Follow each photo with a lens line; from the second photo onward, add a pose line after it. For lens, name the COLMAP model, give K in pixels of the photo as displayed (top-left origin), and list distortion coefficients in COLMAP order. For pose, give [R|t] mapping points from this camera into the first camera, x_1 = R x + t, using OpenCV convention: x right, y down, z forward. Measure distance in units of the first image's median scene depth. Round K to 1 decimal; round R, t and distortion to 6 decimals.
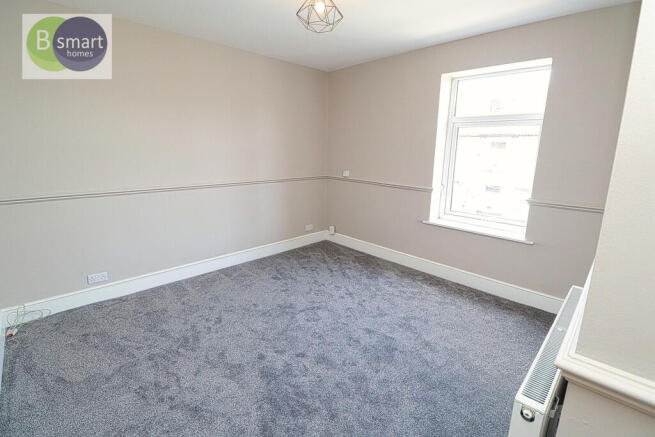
lens RADIAL K [[306.5, 0, 331.2], [0, 306.5, 212.0], [0, 0, 1]] dist [-0.002032, -0.012524]
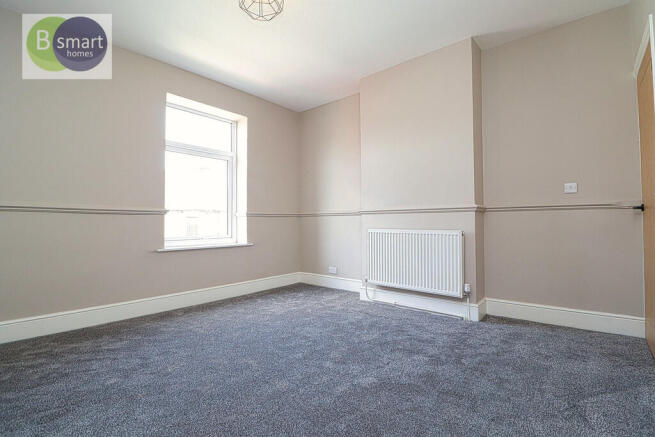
lens RADIAL K [[306.5, 0, 331.2], [0, 306.5, 212.0], [0, 0, 1]] dist [-0.002032, -0.012524]
pose [[-0.073159, 0.021045, 0.997098, -0.571368], [0.220811, 0.975307, -0.004384, 0.038774], [-0.972569, 0.219850, -0.075999, 0.594782]]
